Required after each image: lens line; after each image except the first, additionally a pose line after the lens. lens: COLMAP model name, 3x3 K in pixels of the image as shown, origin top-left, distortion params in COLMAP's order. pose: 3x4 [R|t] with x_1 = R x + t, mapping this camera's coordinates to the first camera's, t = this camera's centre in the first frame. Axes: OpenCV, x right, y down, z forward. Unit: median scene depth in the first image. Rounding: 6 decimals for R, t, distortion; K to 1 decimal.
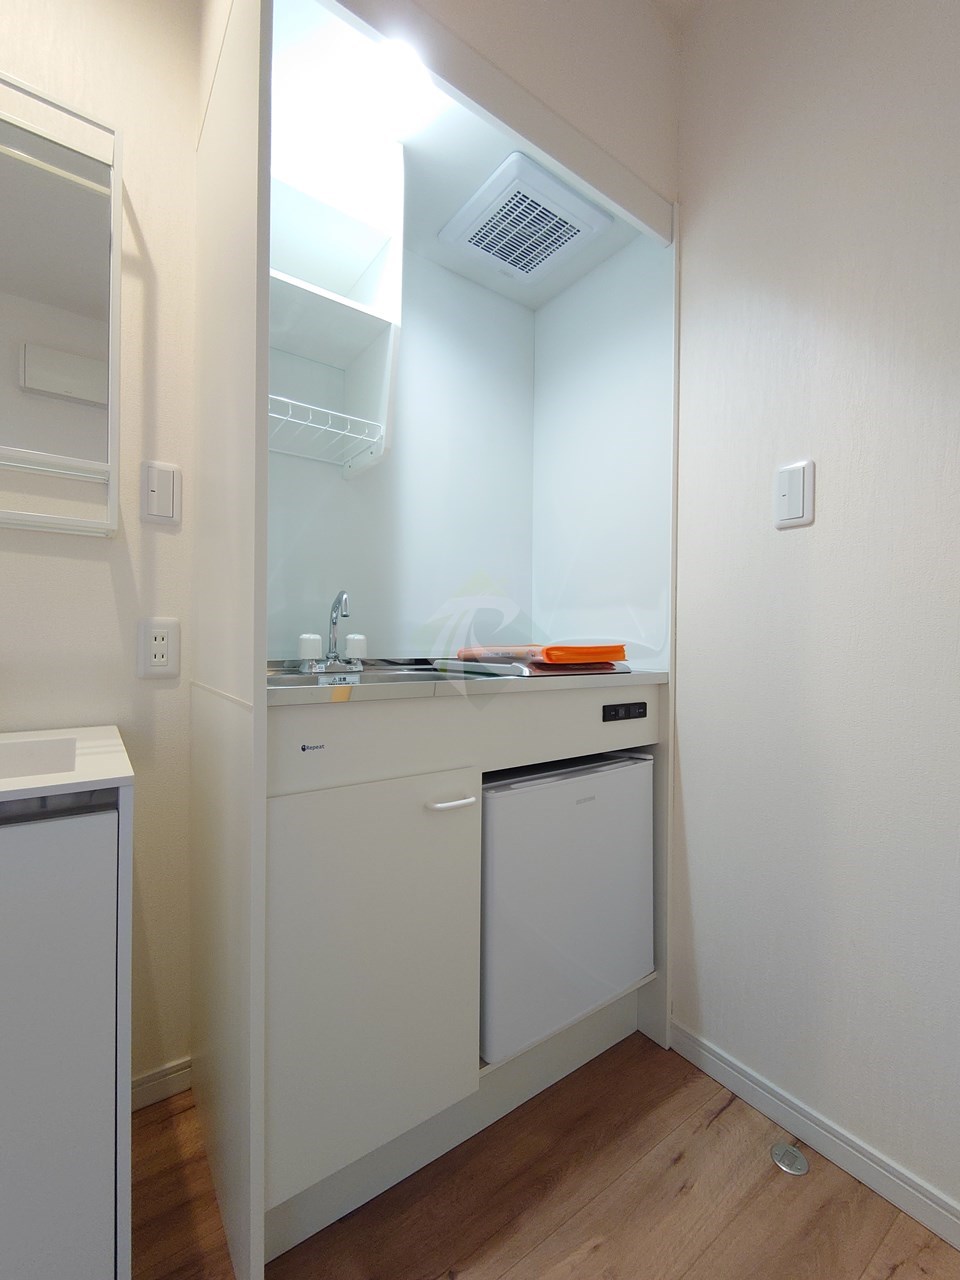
lens RADIAL K [[544.0, 0, 482.2], [0, 544.0, 644.8], [0, 0, 1]] dist [0.001046, -0.002702]
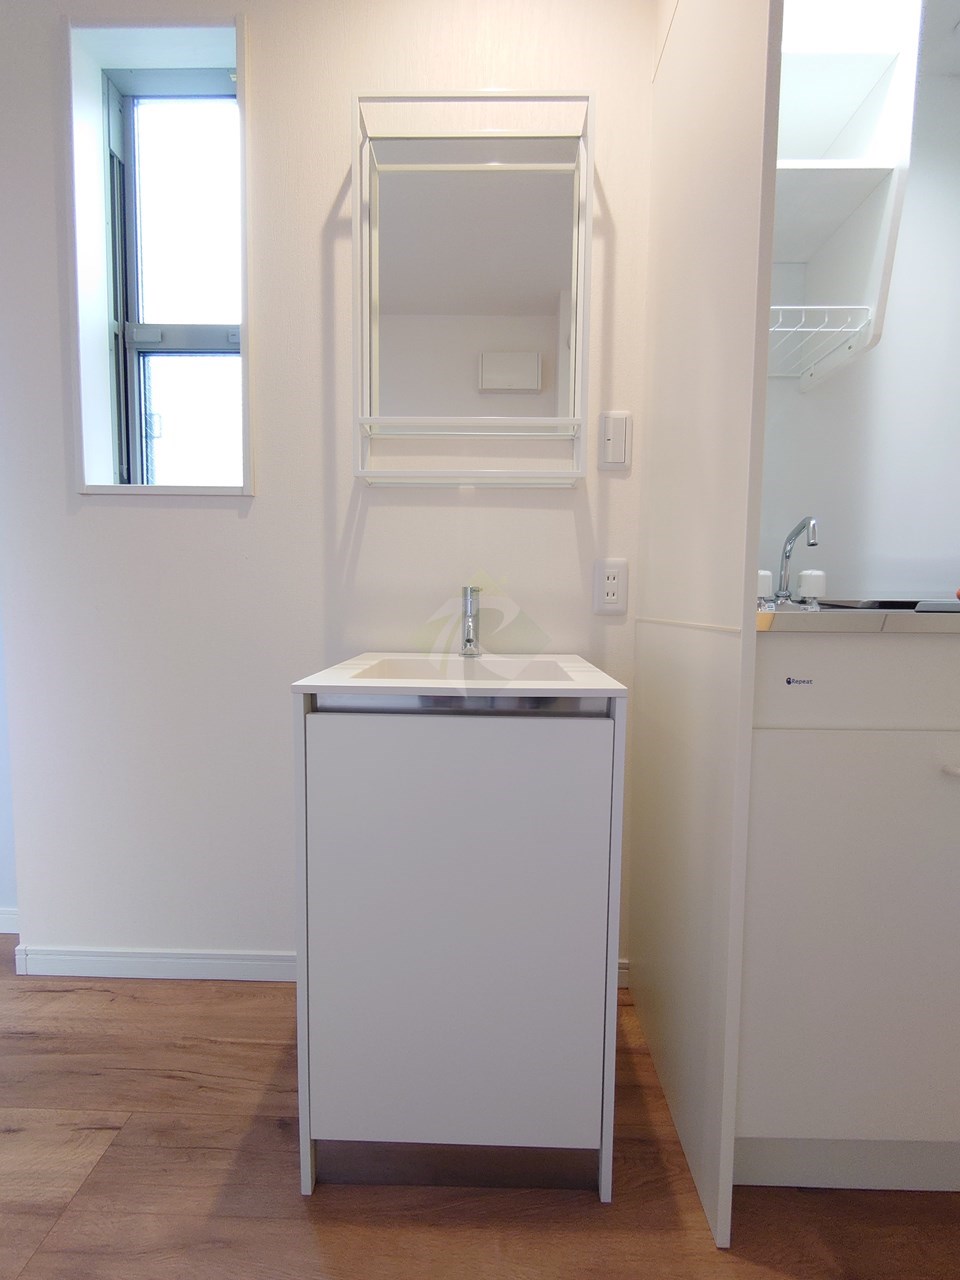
lens RADIAL K [[544.0, 0, 482.4], [0, 544.0, 643.8], [0, 0, 1]] dist [0.001046, -0.002702]
pose [[0.797380, 0.039591, -0.602177, -0.140066], [-0.003012, 0.998094, 0.061633, 0.053278], [0.603470, -0.047331, 0.795980, -0.024627]]
